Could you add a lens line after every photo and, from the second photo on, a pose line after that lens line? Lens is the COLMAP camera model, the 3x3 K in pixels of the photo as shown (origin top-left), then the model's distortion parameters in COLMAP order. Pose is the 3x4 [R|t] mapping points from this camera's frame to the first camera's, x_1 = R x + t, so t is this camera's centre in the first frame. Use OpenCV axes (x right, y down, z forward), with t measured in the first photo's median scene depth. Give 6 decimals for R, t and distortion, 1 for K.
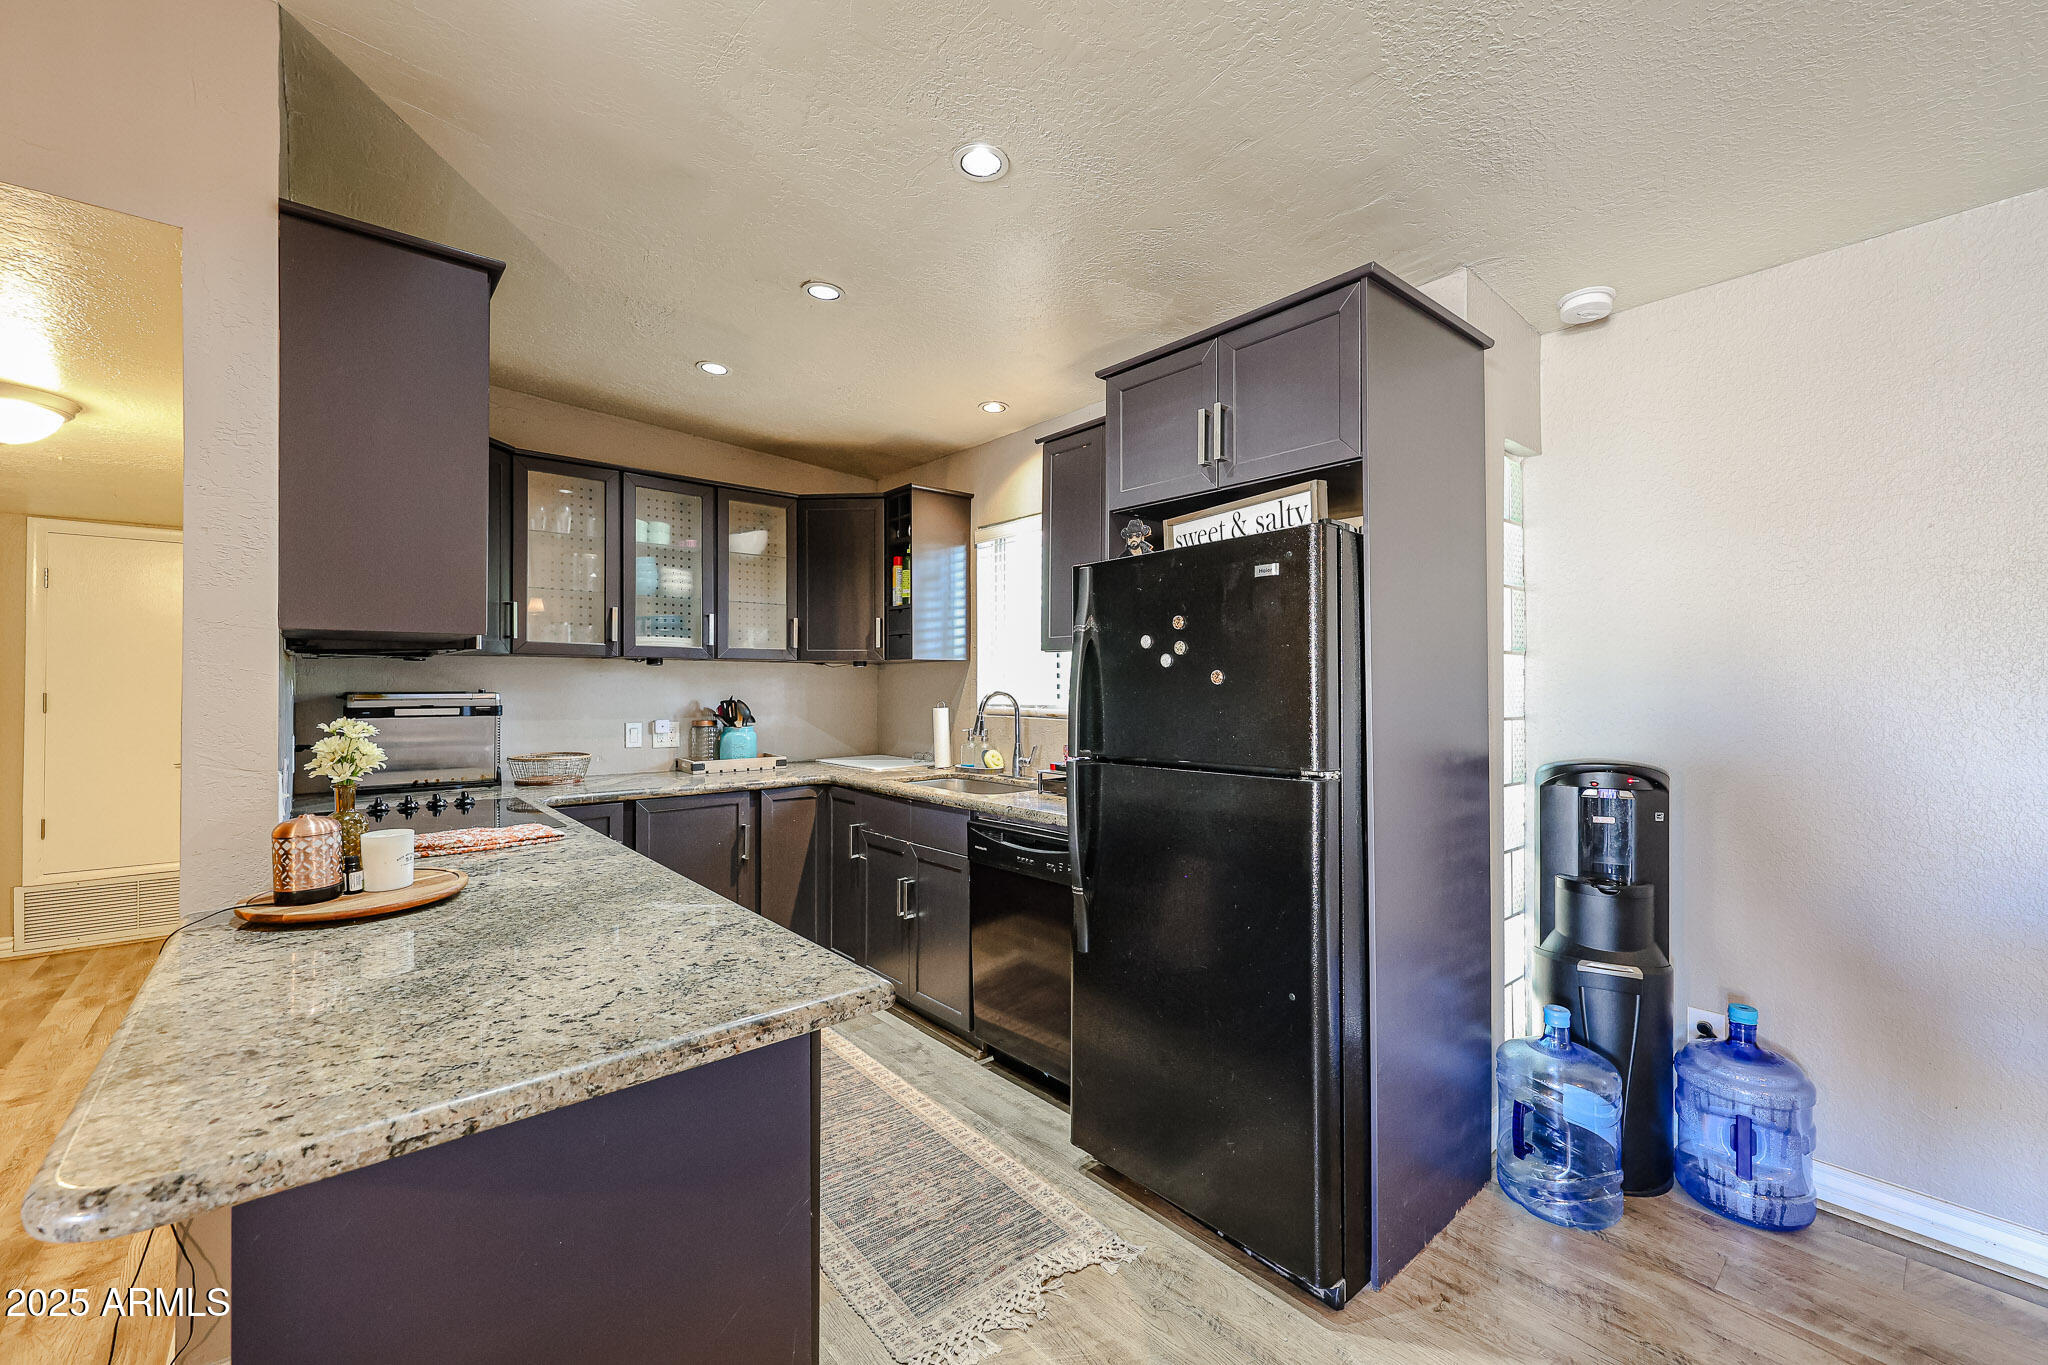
lens RADIAL K [[824.0, 0, 1014.5], [0, 824.0, 681.0], [0, 0, 1]] dist [0.000980, -0.000010]
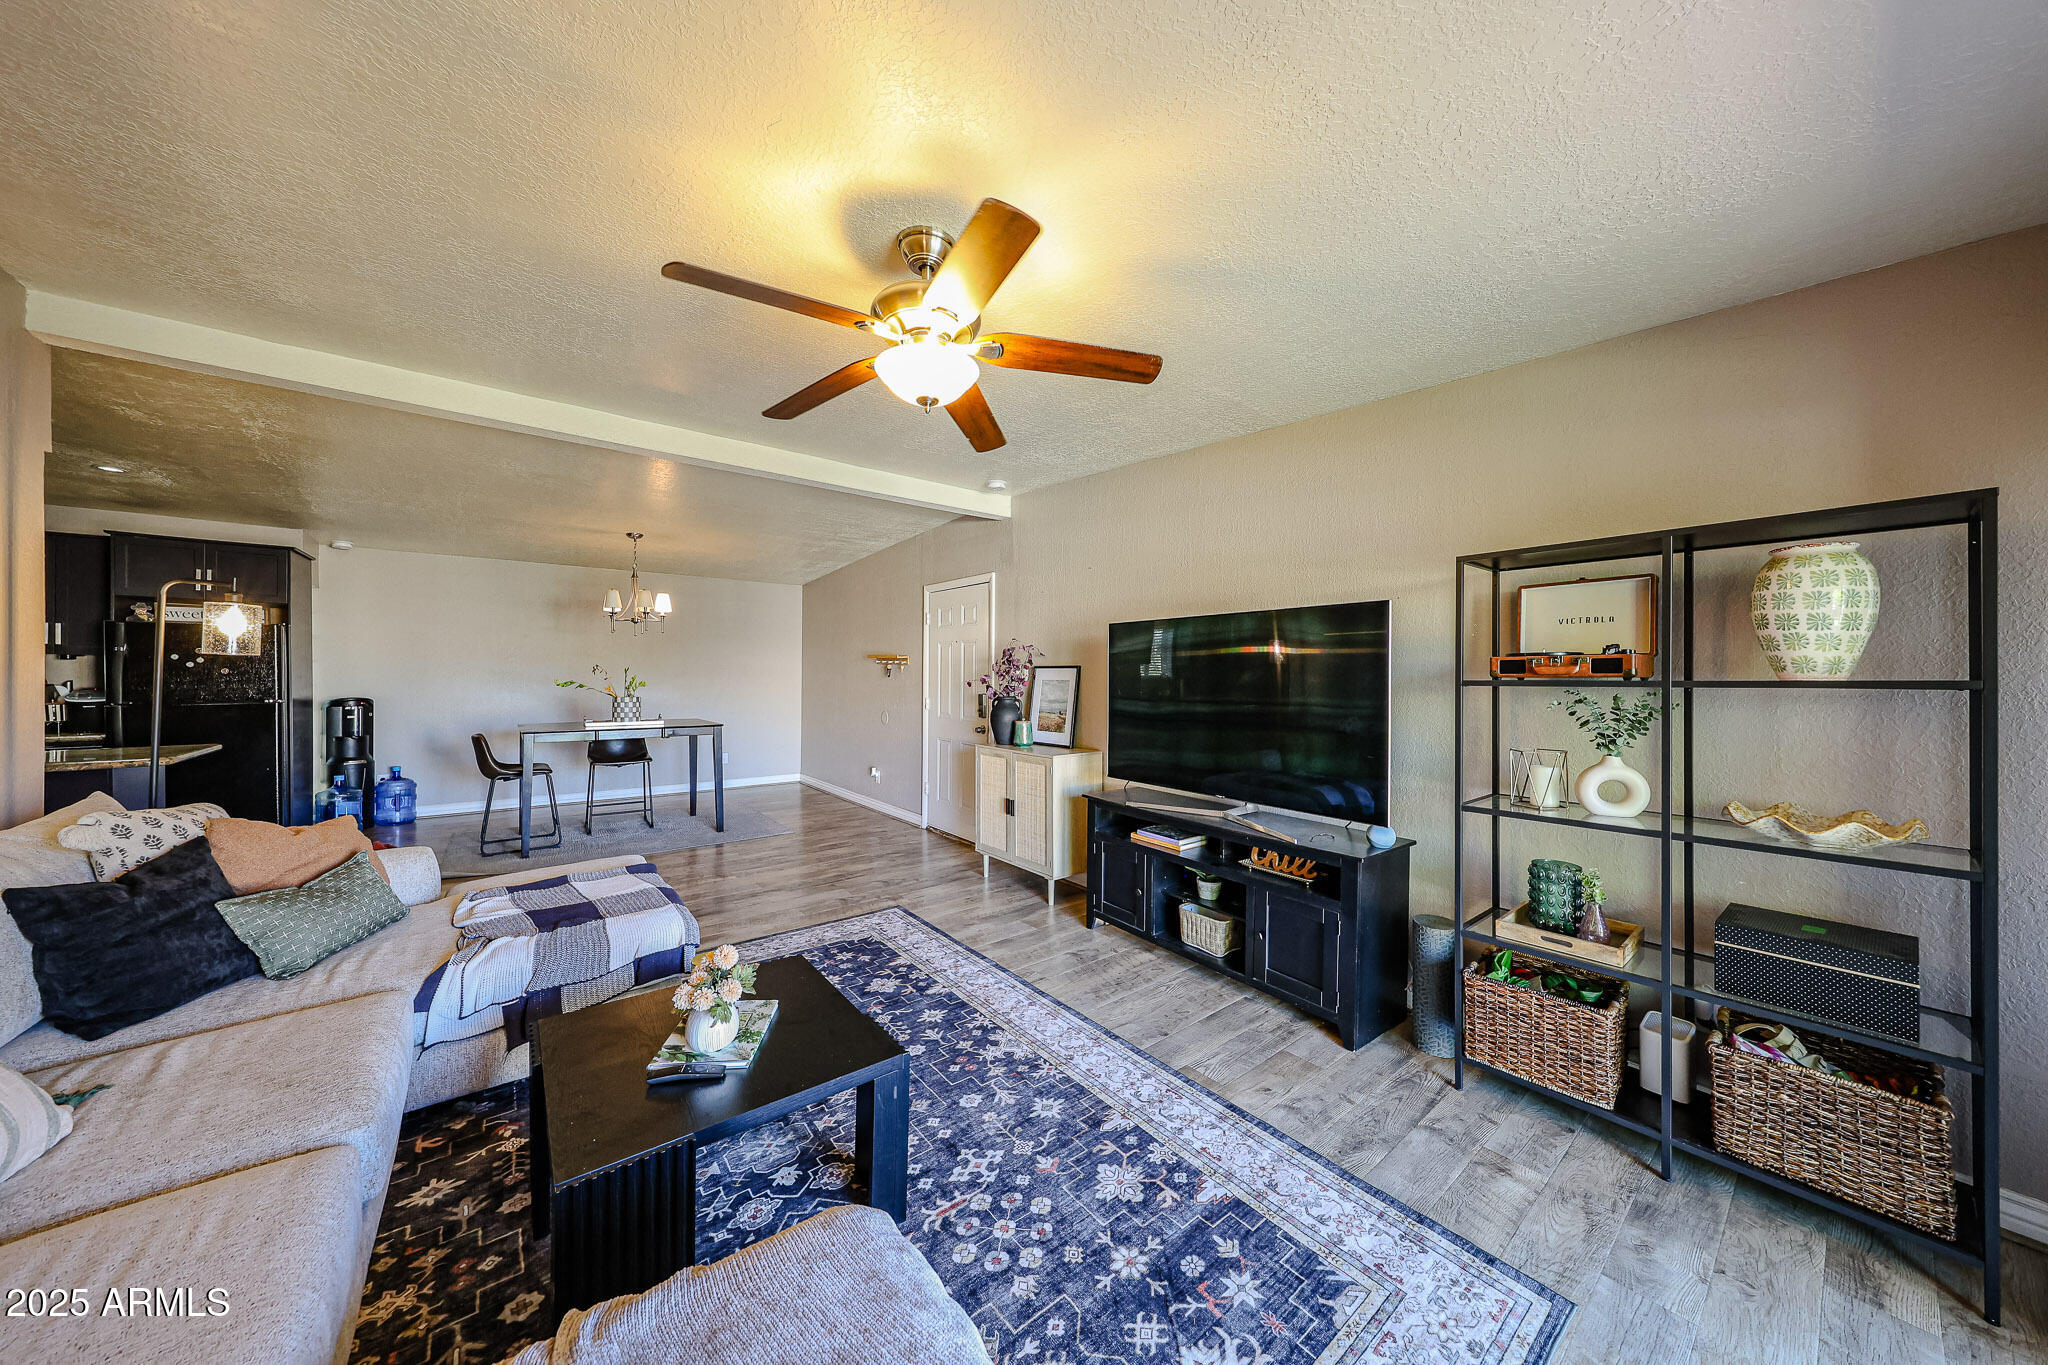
lens RADIAL K [[664.8, 0, 1015.4], [0, 664.8, 676.3], [0, 0, 1]] dist [0.002601, 0.000173]
pose [[0.041419, -0.002066, 0.999140, -1.038446], [-0.011616, 0.999929, 0.002549, -0.012794], [-0.999074, -0.011711, 0.041392, -0.983203]]
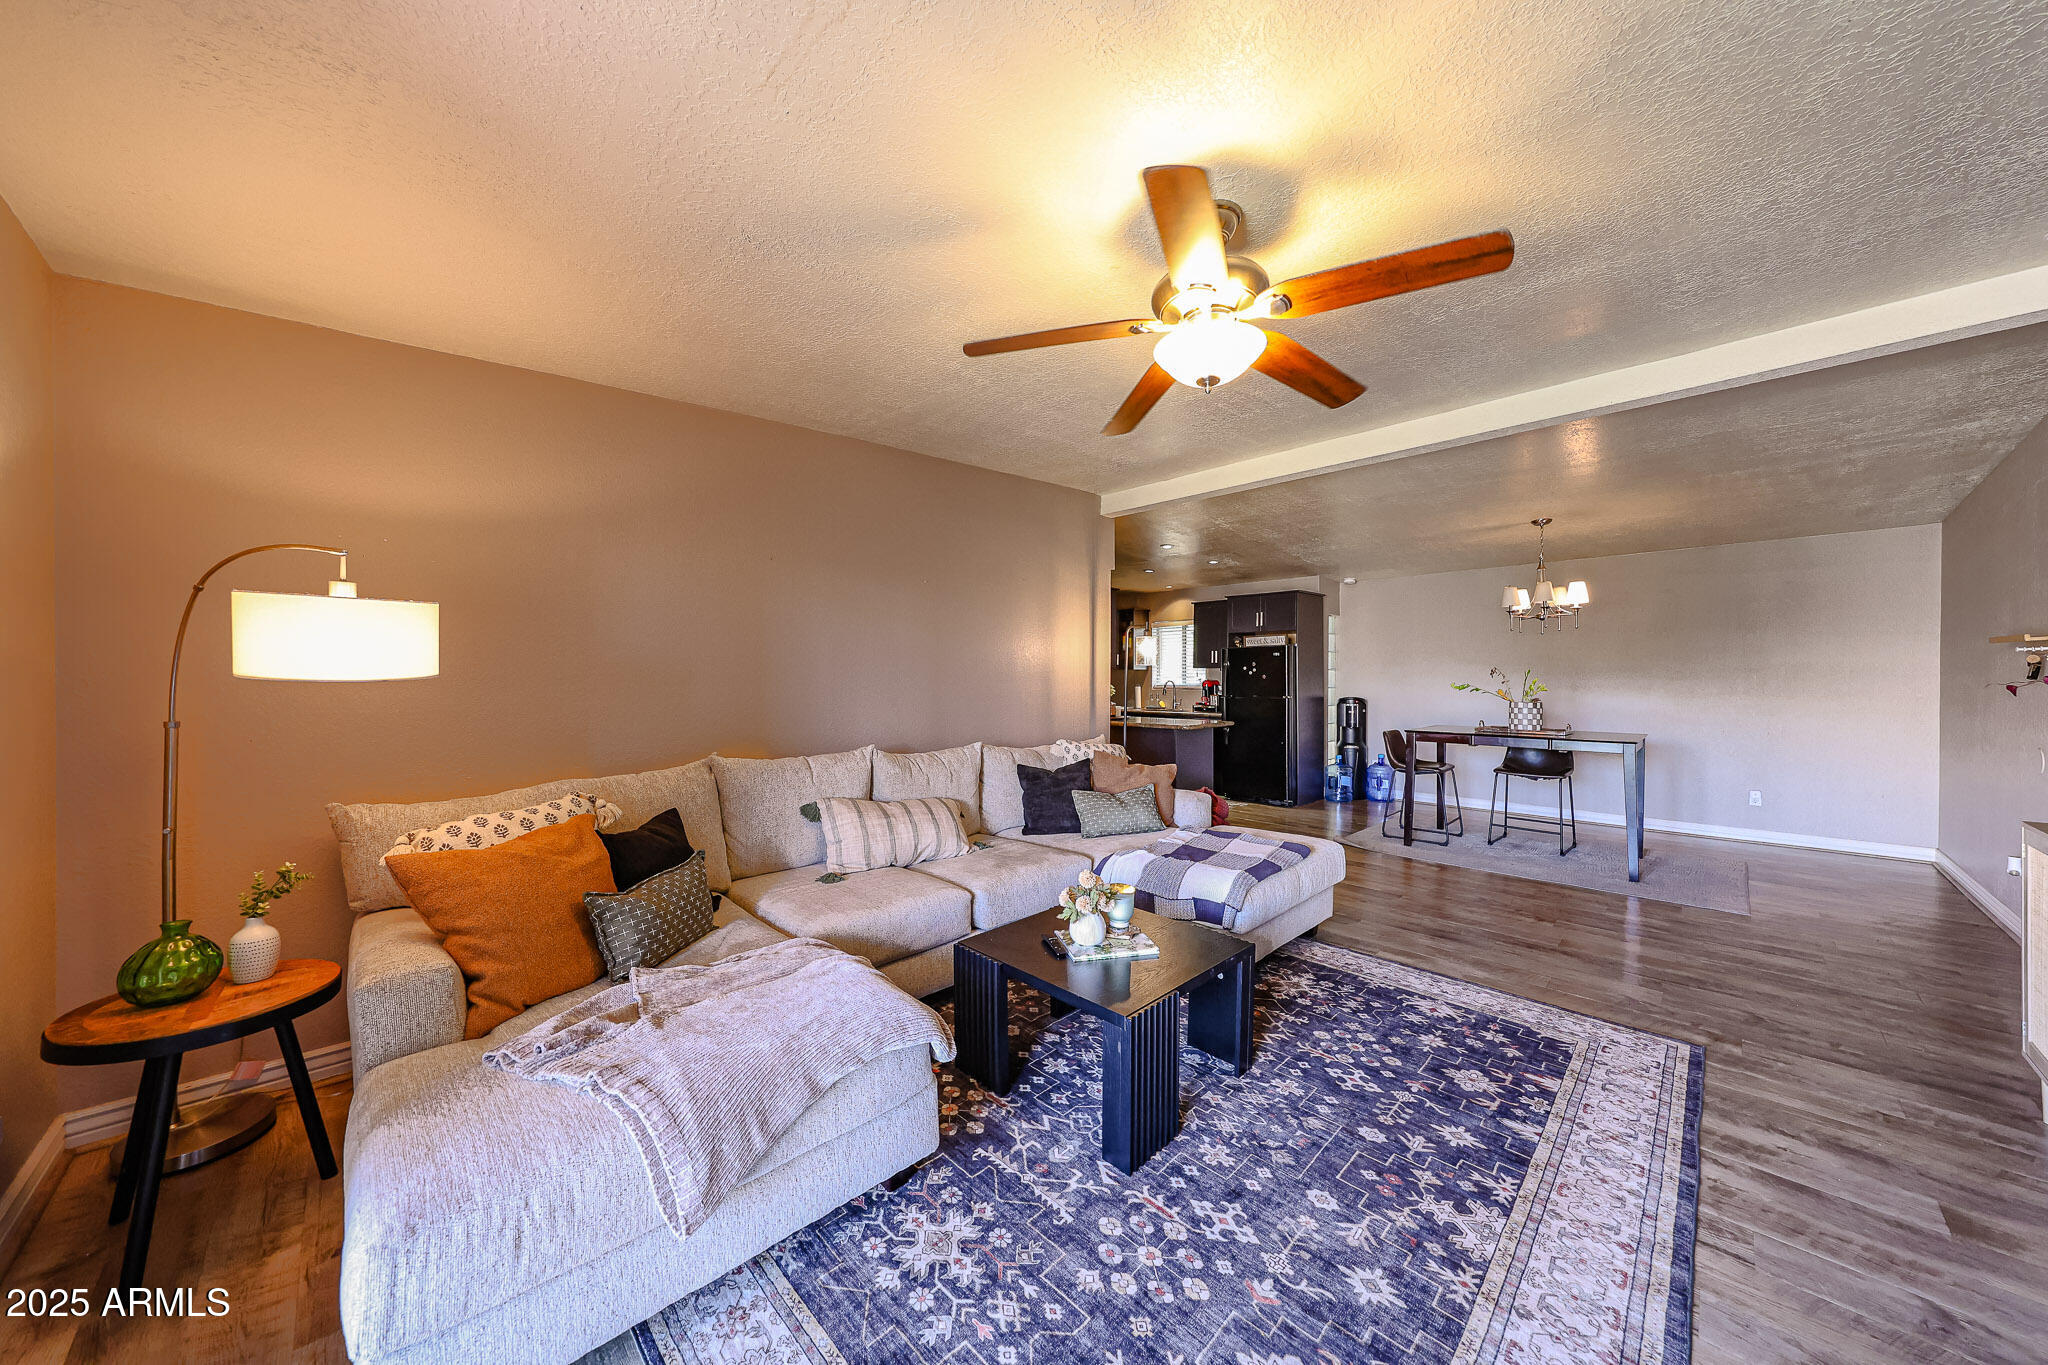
lens RADIAL K [[686.5, 0, 1017.5], [0, 686.5, 679.0], [0, 0, 1]] dist [0.001339, 0.000110]
pose [[0.997661, 0.002424, 0.068318, -0.706629], [-0.002797, 0.999982, 0.005364, -0.004476], [-0.068304, -0.005543, 0.997649, -1.383302]]
